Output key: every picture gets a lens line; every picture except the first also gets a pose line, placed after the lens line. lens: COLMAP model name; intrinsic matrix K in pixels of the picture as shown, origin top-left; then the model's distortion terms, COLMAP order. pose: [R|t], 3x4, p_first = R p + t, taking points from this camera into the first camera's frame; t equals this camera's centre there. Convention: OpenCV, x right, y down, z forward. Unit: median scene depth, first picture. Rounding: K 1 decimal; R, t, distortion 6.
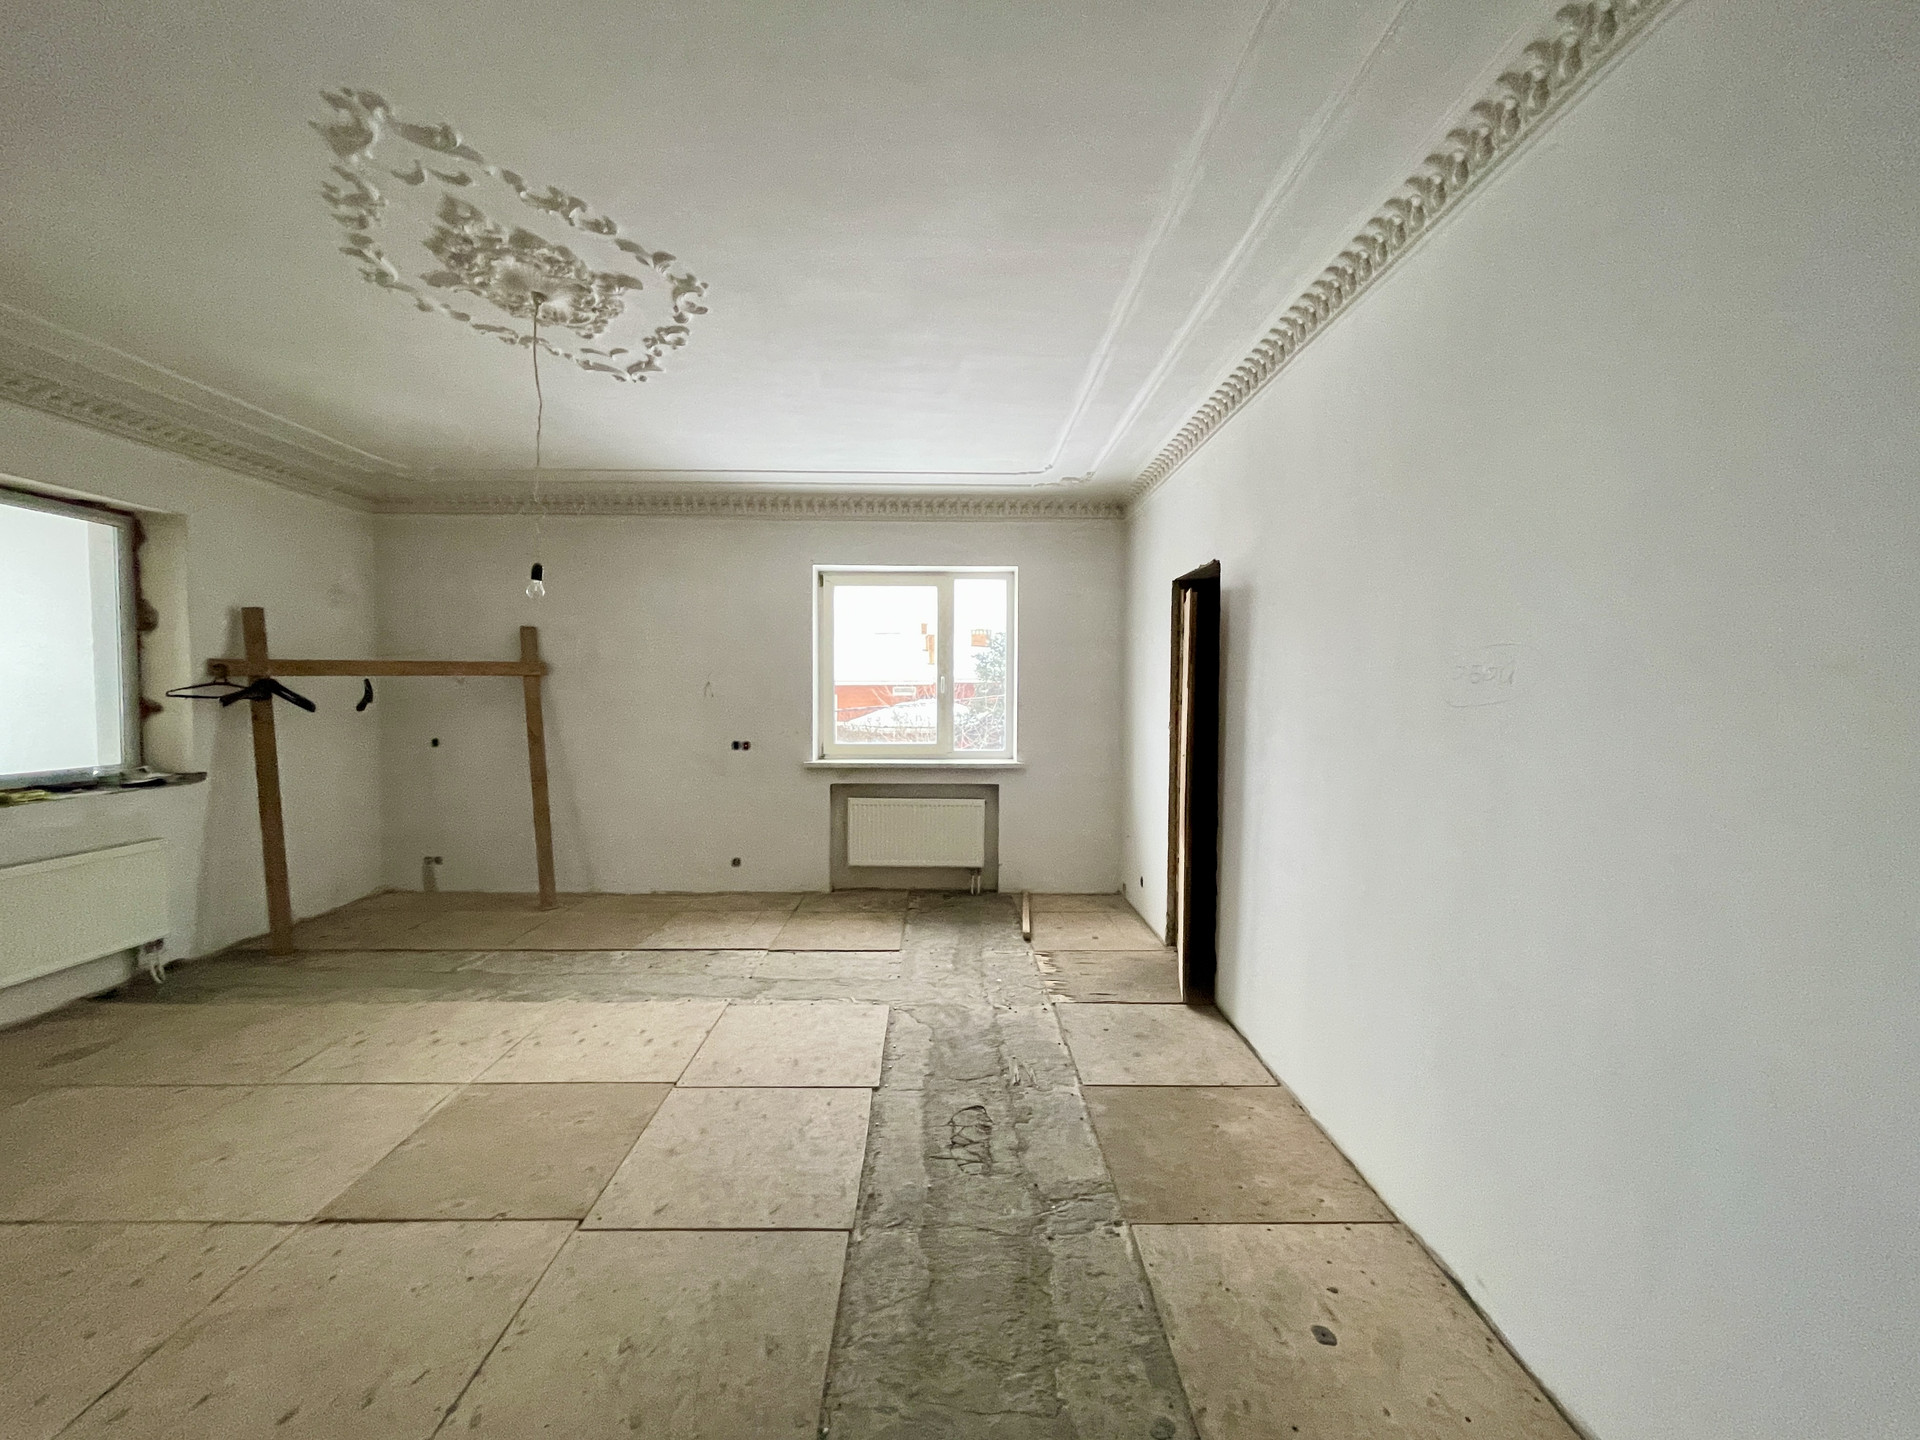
lens RADIAL K [[773.7, 0, 956.2], [0, 773.7, 716.4], [0, 0, 1]] dist [-0.003095, 0.000942]
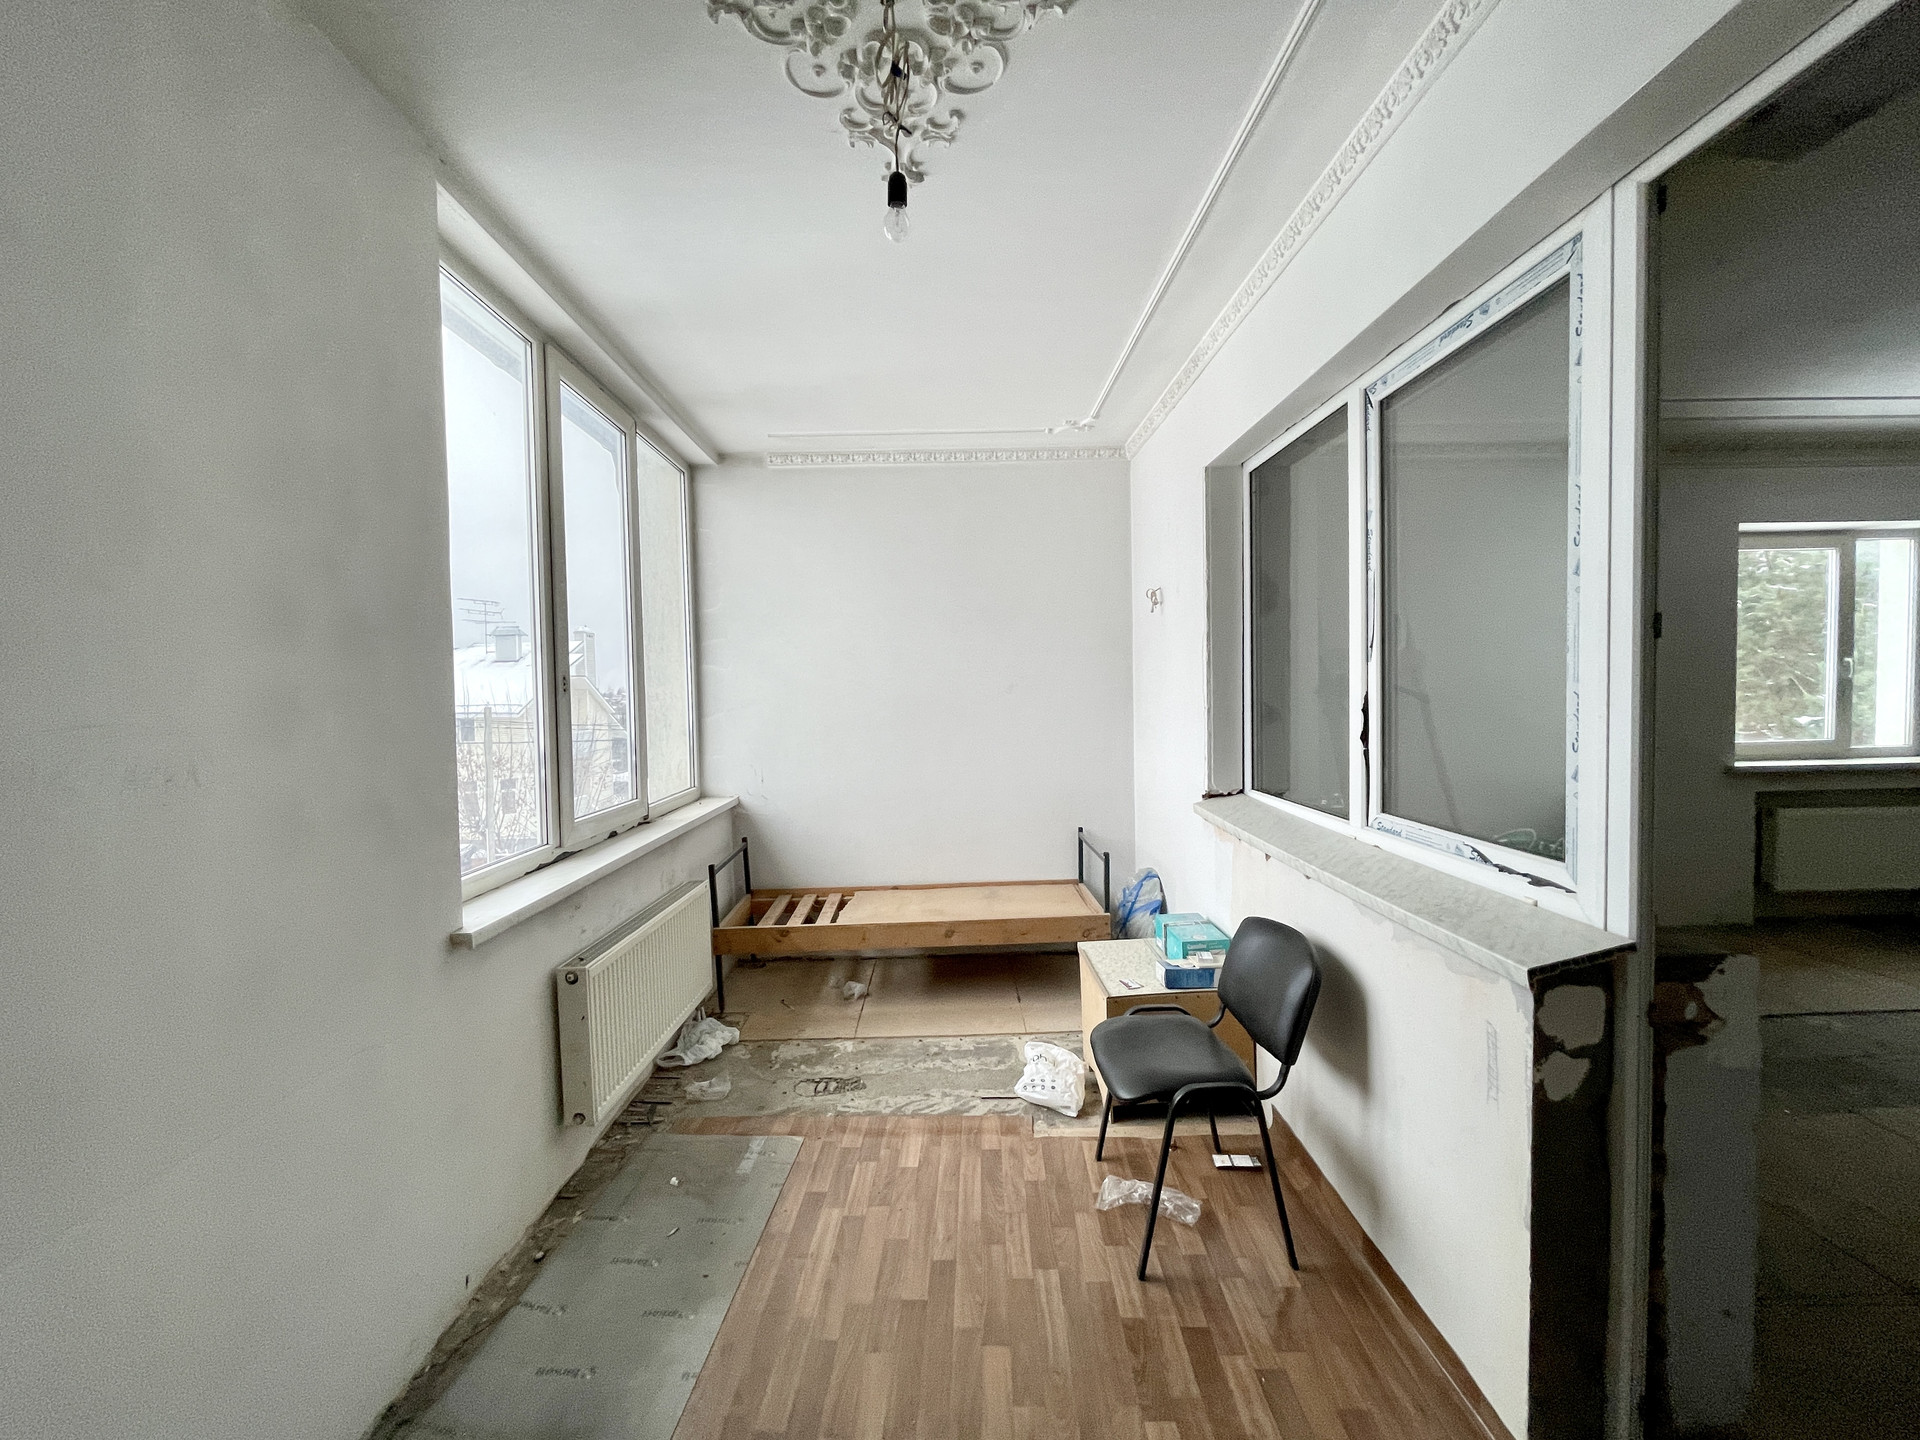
lens RADIAL K [[773.7, 0, 956.2], [0, 773.7, 716.4], [0, 0, 1]] dist [-0.003095, 0.000942]
pose [[0.999549, -0.025720, -0.015501, -1.695804], [0.025713, 0.999669, -0.000686, -0.023824], [0.015513, 0.000287, 0.999880, 0.289127]]
